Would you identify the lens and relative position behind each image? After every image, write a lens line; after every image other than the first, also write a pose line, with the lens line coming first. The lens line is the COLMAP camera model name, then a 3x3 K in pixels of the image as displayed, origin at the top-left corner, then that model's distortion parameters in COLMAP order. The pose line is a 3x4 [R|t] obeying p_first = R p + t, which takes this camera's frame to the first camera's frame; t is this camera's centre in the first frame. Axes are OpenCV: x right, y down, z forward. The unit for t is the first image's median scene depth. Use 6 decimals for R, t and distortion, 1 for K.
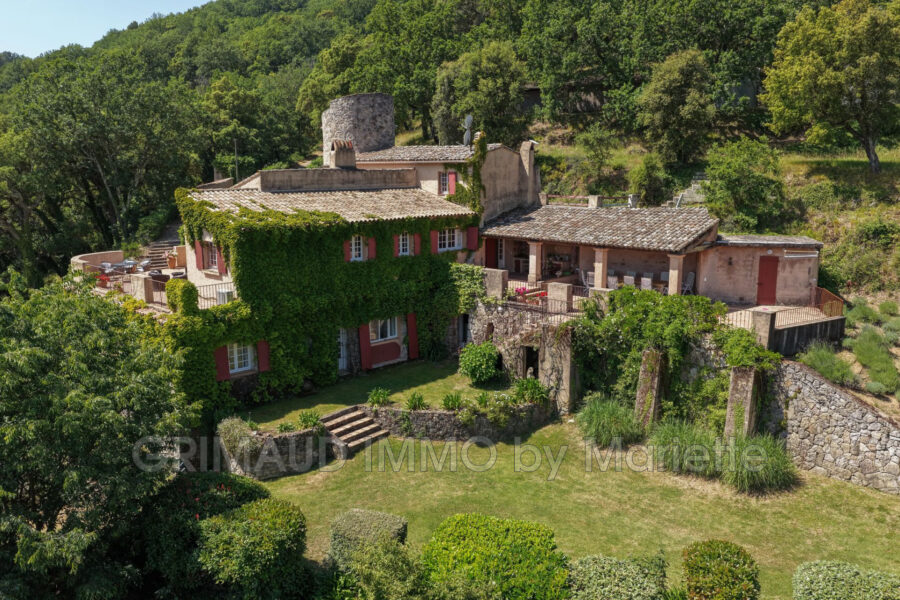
lens RADIAL K [[747.9, 0, 453.0], [0, 747.9, 298.1], [0, 0, 1]] dist [-0.006833, 0.021524]
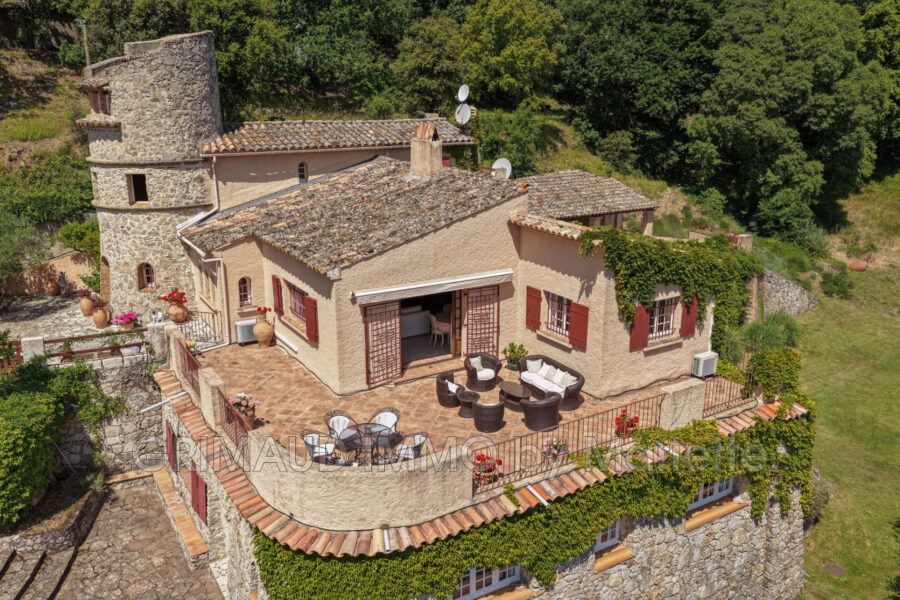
lens RADIAL K [[747.9, 0, 453.0], [0, 747.9, 298.1], [0, 0, 1]] dist [-0.006833, 0.021524]
pose [[0.225766, -0.264520, 0.937581, -0.952322], [0.166575, 0.958738, 0.230379, -0.251193], [-0.959834, 0.104166, 0.260513, 0.973159]]
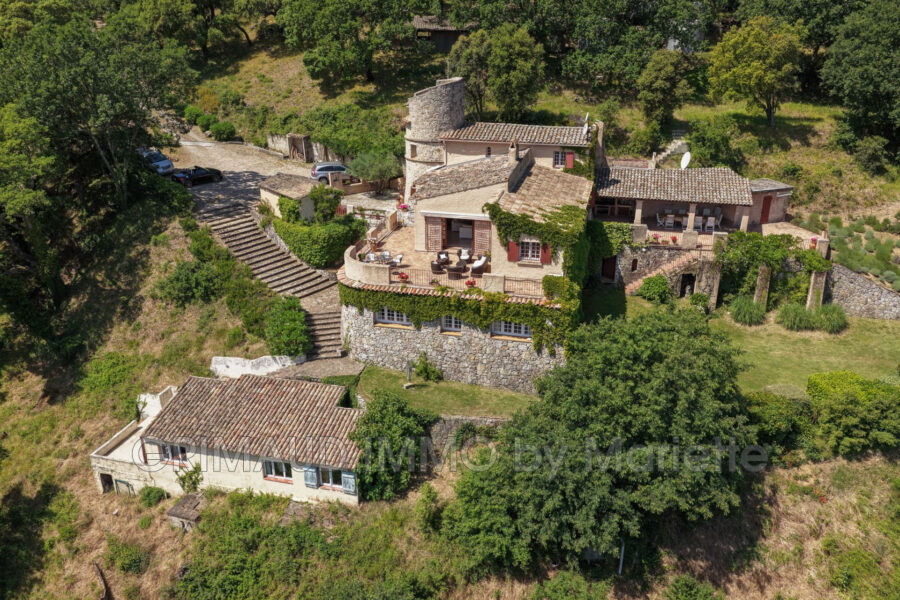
lens RADIAL K [[747.9, 0, 453.0], [0, 747.9, 298.1], [0, 0, 1]] dist [-0.006833, 0.021524]
pose [[0.852563, -0.195900, 0.484519, -1.113857], [0.089369, 0.968082, 0.234159, -0.306064], [-0.514926, -0.156334, 0.842859, -0.127290]]
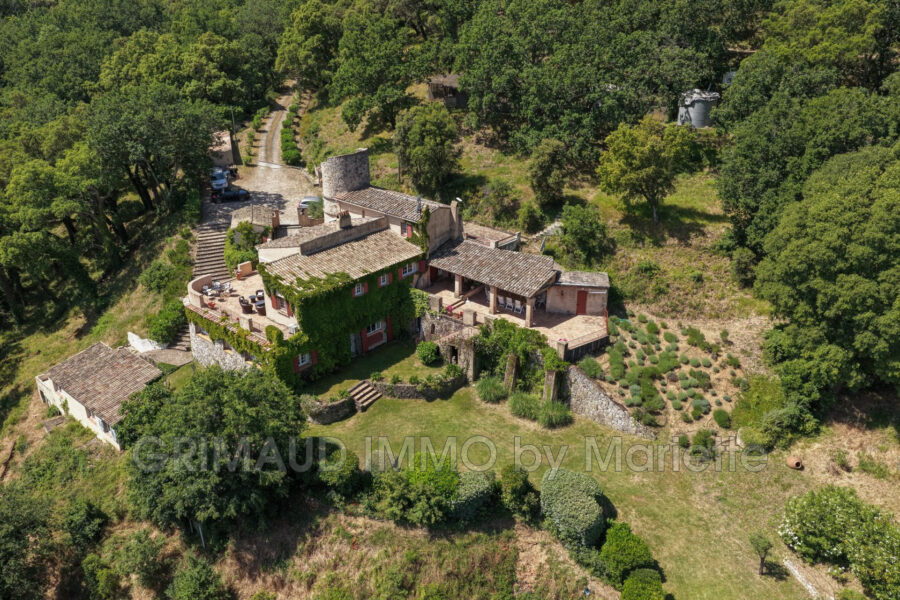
lens RADIAL K [[747.9, 0, 453.0], [0, 747.9, 298.1], [0, 0, 1]] dist [-0.006833, 0.021524]
pose [[0.997901, -0.024618, 0.059890, -0.009592], [0.009553, 0.970760, 0.239863, -0.497676], [-0.064044, -0.238787, 0.968958, -0.800329]]
